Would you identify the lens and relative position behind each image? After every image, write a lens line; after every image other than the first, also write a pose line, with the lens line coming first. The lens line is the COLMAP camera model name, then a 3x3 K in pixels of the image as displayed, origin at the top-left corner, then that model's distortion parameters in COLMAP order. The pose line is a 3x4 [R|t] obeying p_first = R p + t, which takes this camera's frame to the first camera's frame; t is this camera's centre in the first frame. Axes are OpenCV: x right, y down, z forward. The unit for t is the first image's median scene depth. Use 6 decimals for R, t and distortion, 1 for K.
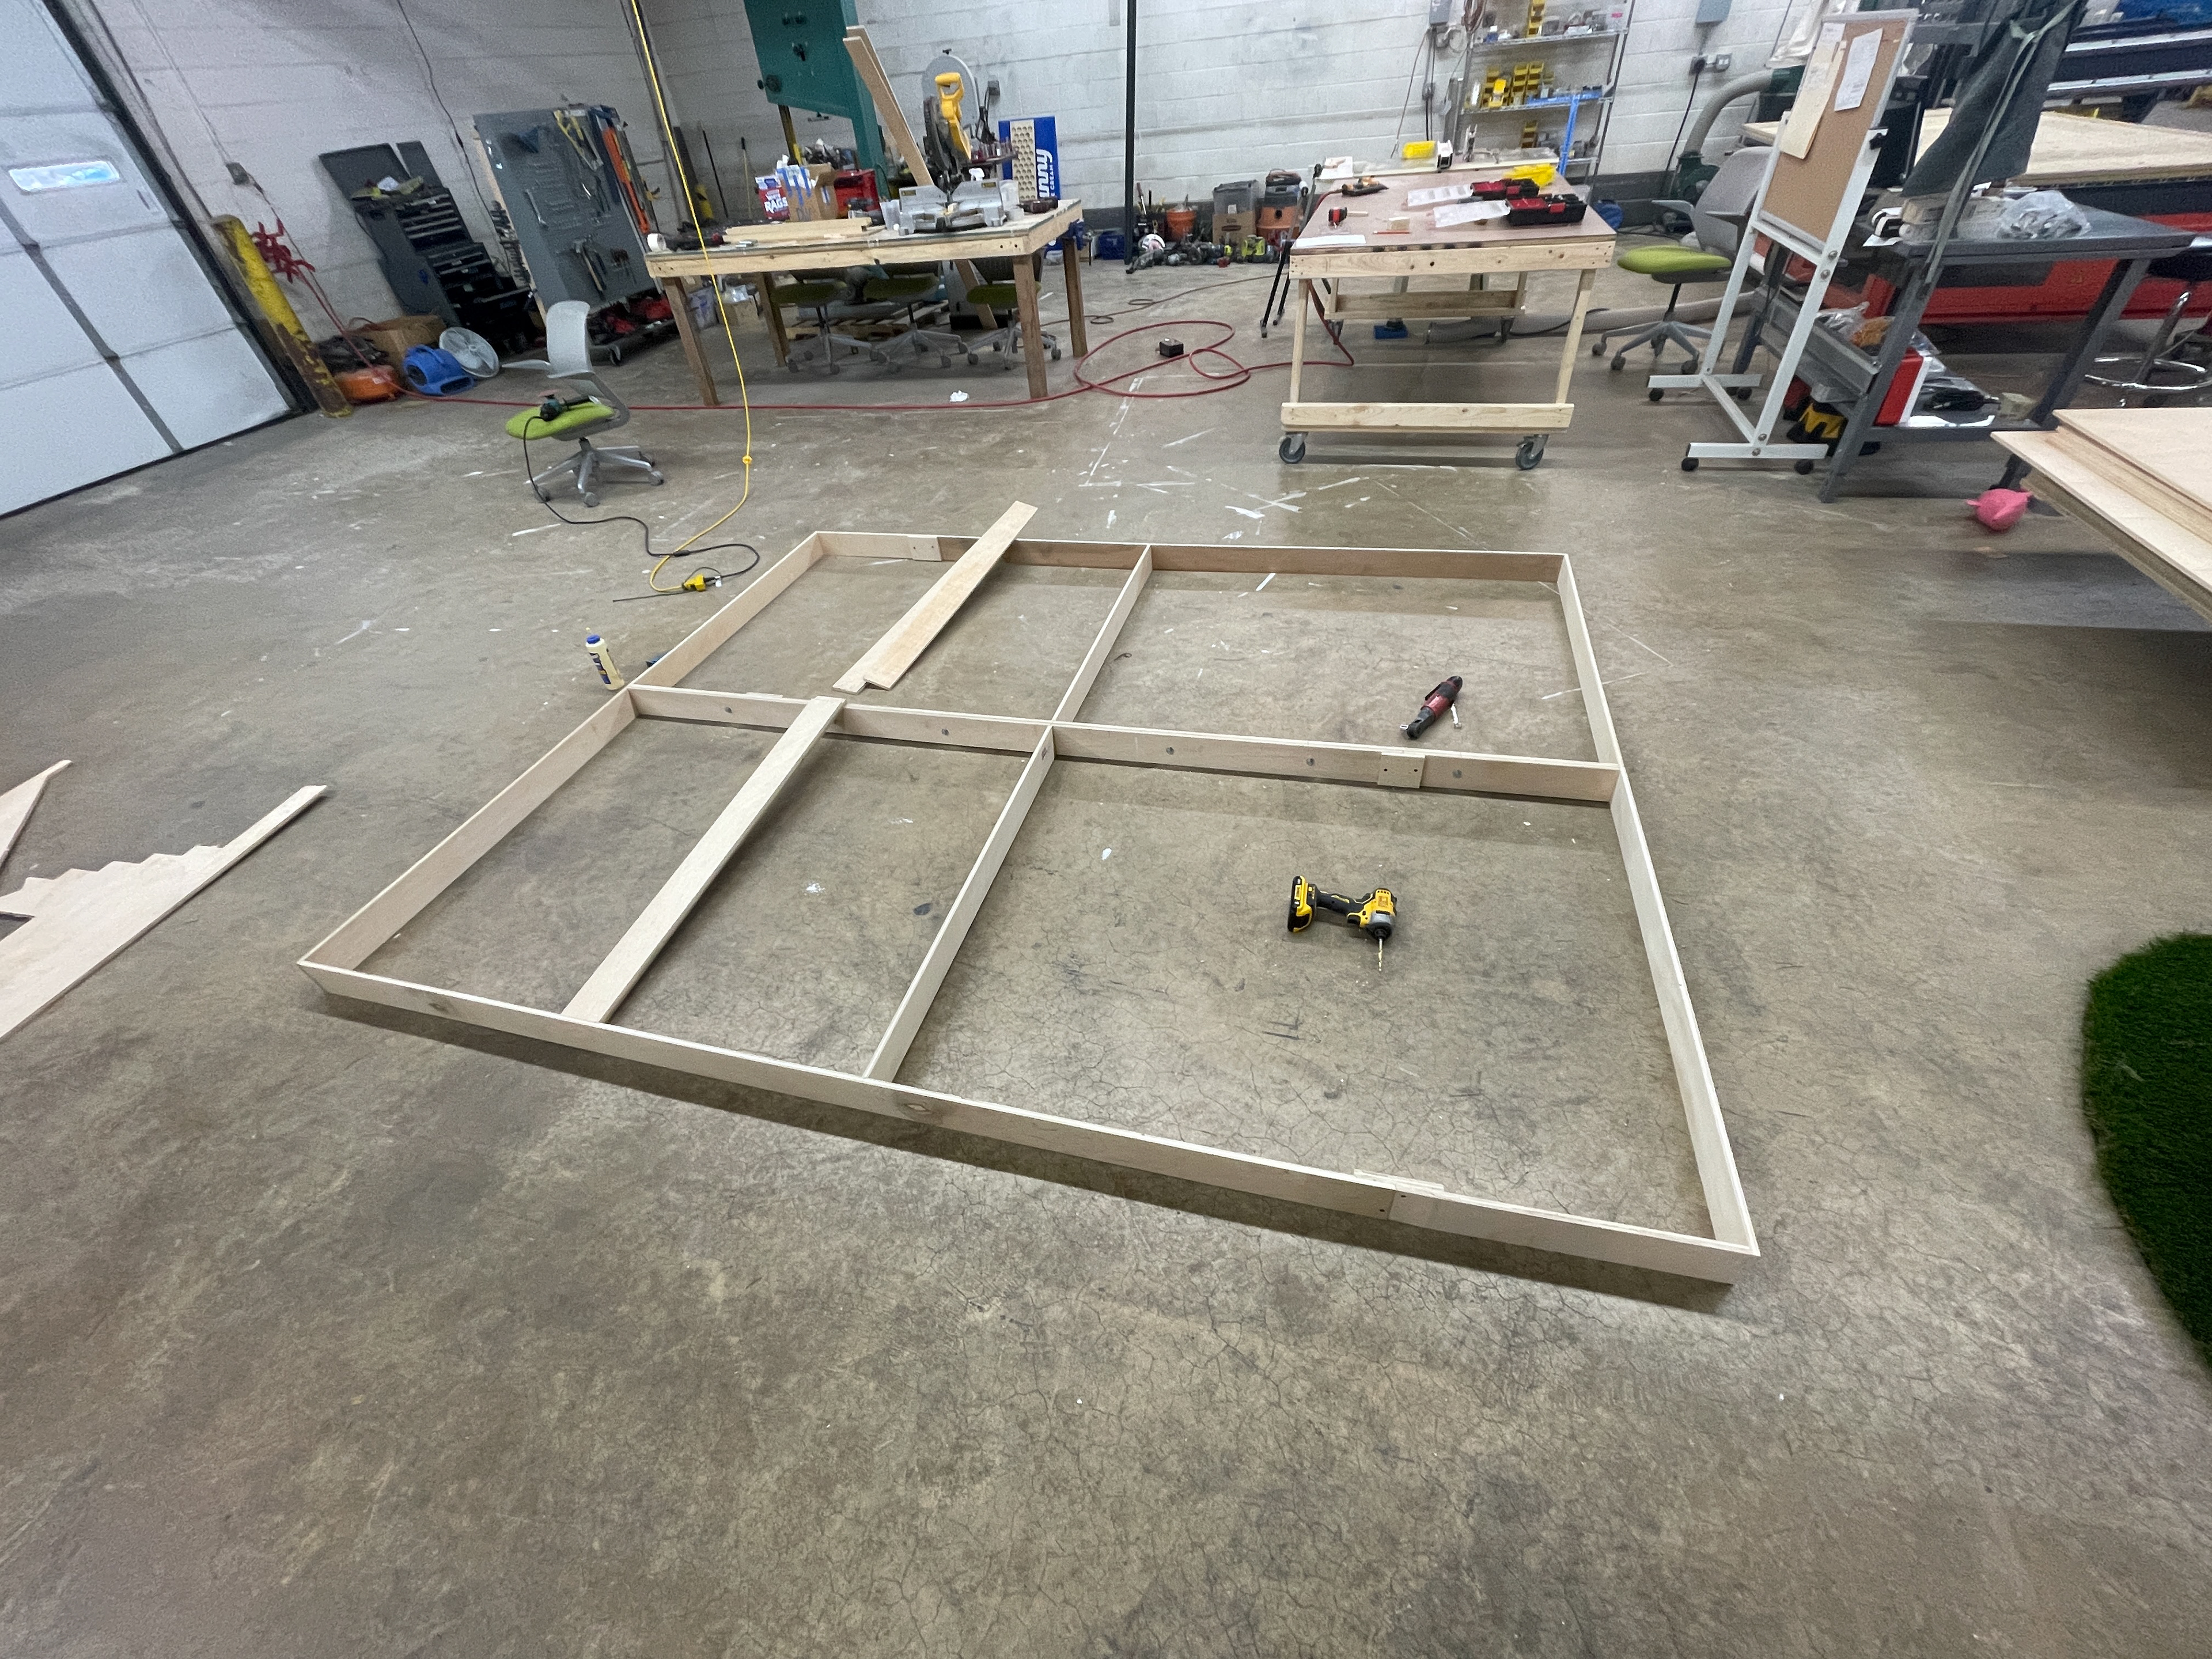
lens RADIAL K [[898.2, 0, 1106.0], [0, 898.2, 829.5], [0, 0, 1]] dist [0.013945, -0.000434]
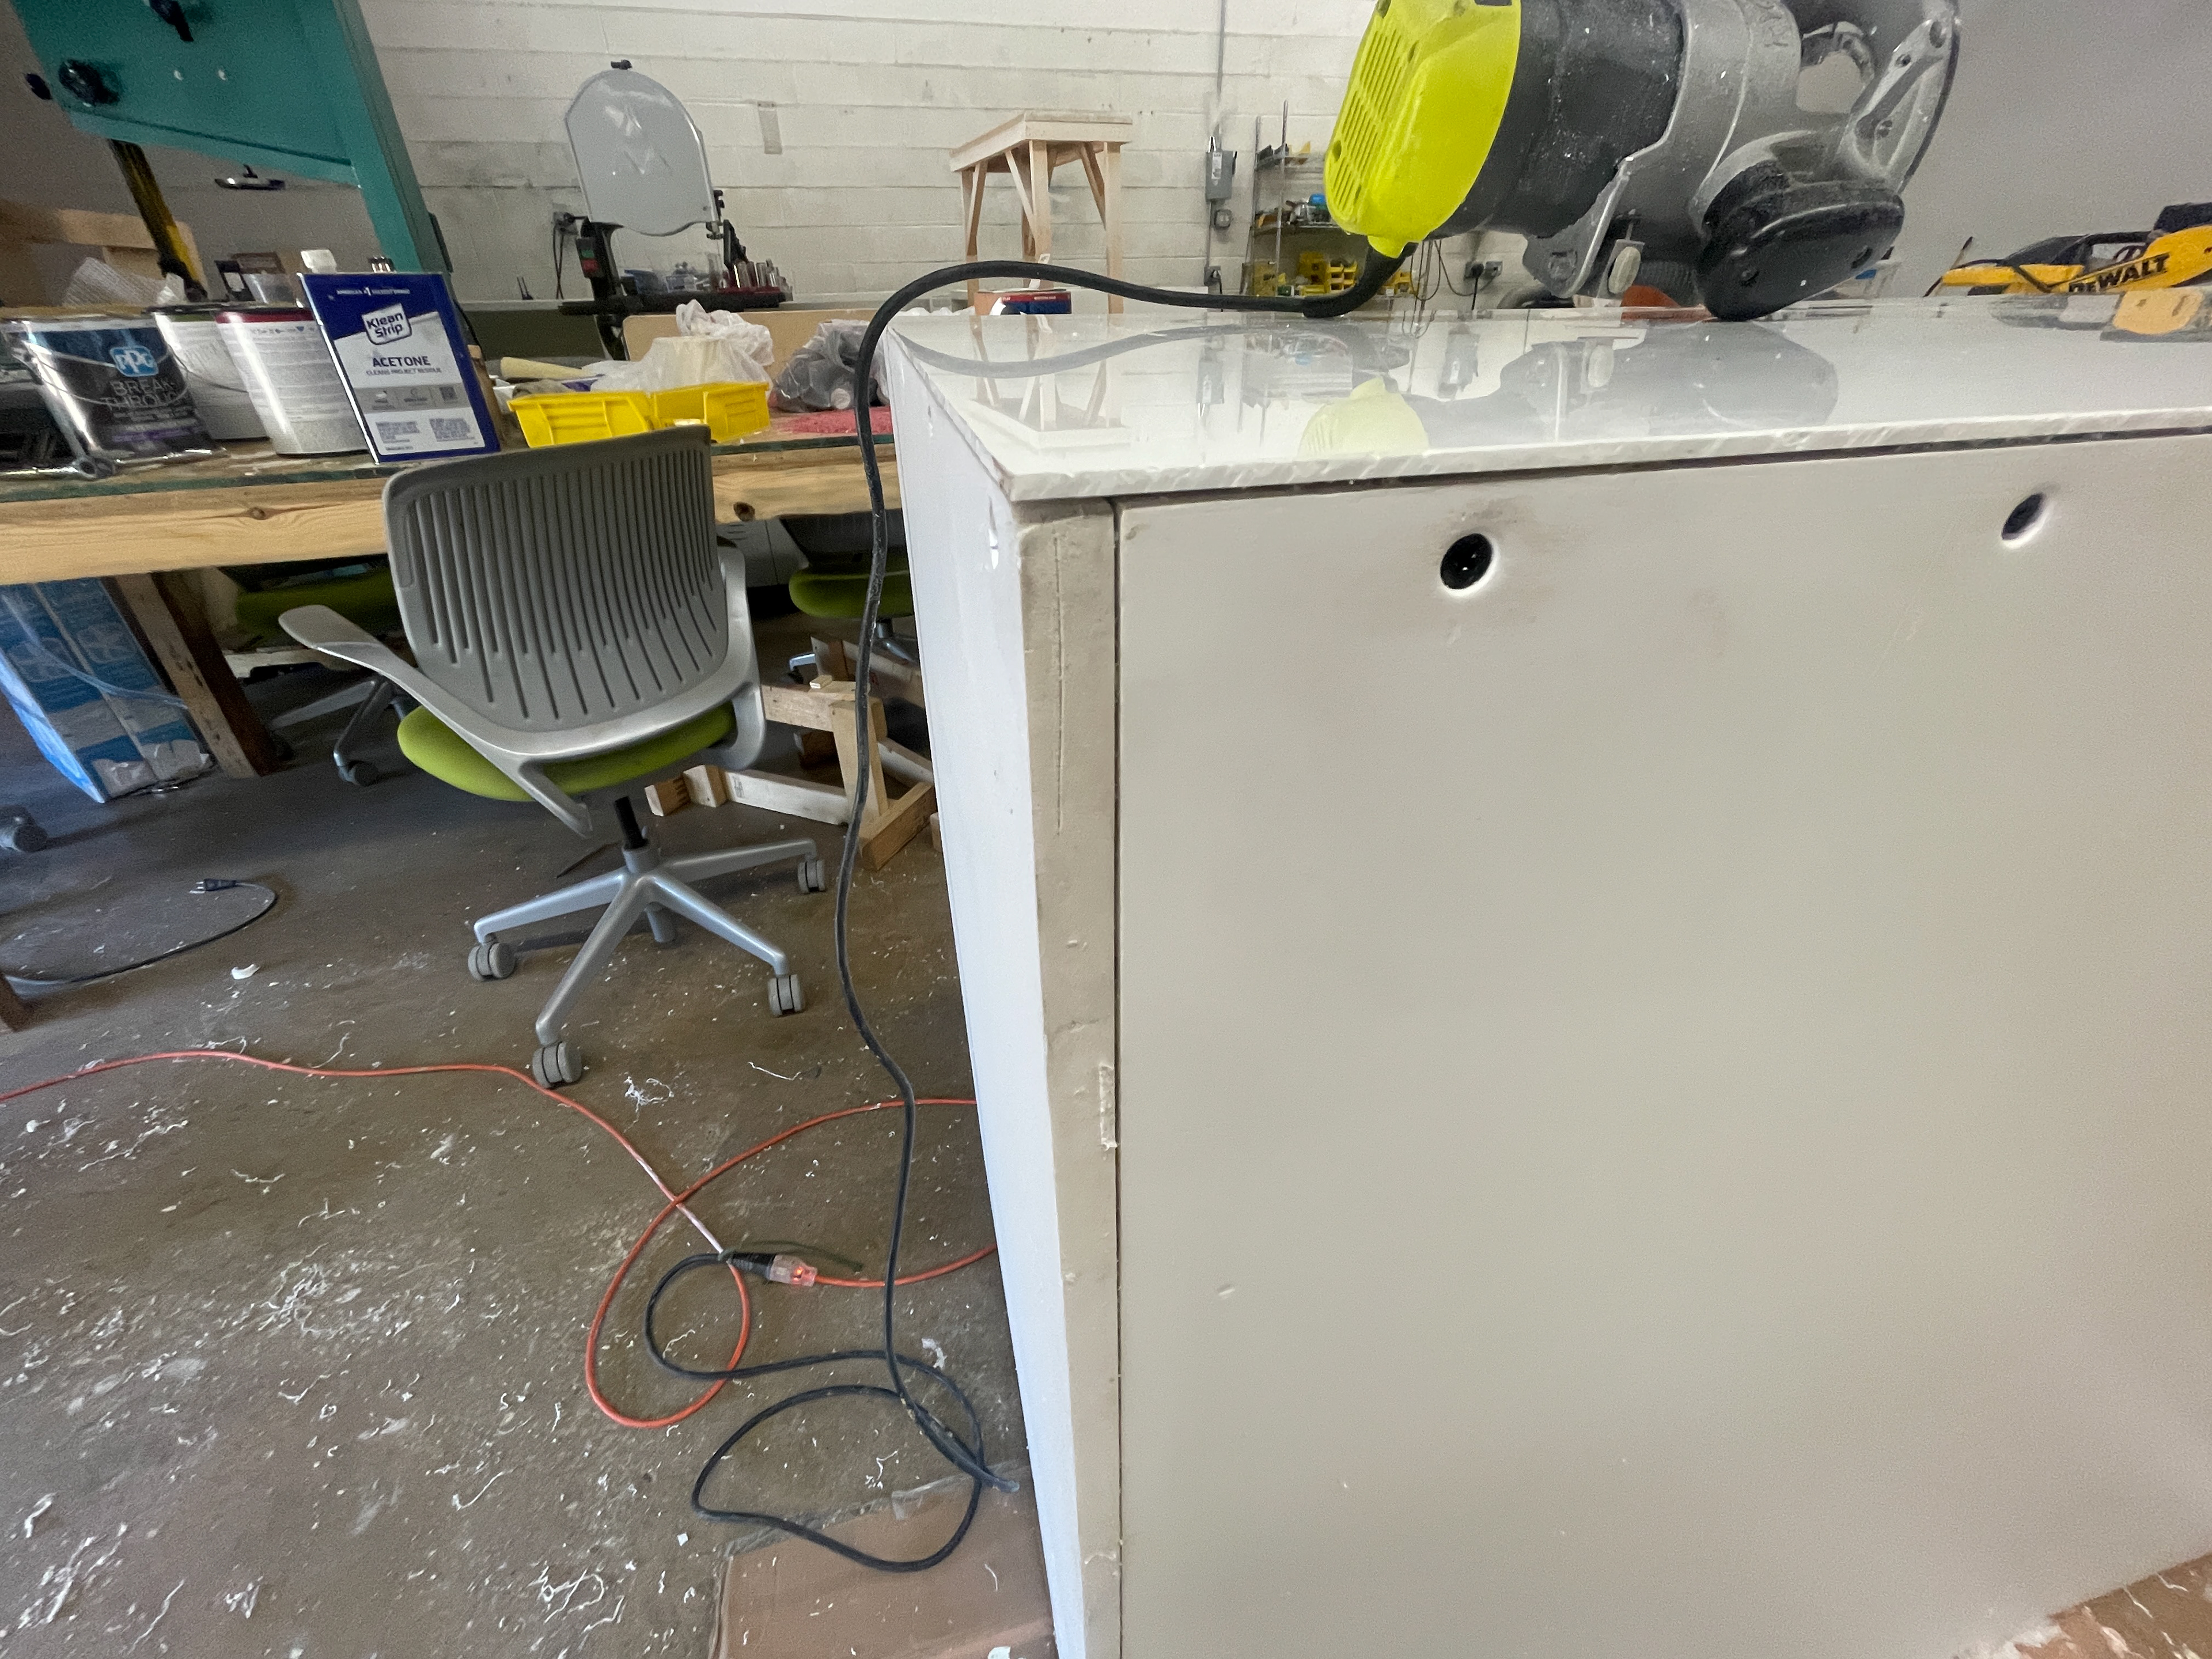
lens RADIAL K [[898.2, 0, 1106.0], [0, 898.2, 829.5], [0, 0, 1]] dist [0.013945, -0.000434]
pose [[0.865407, -0.206081, 0.456729, -0.221864], [0.283369, 0.953034, -0.106907, -0.335392], [-0.413247, 0.221941, 0.883159, 0.516344]]
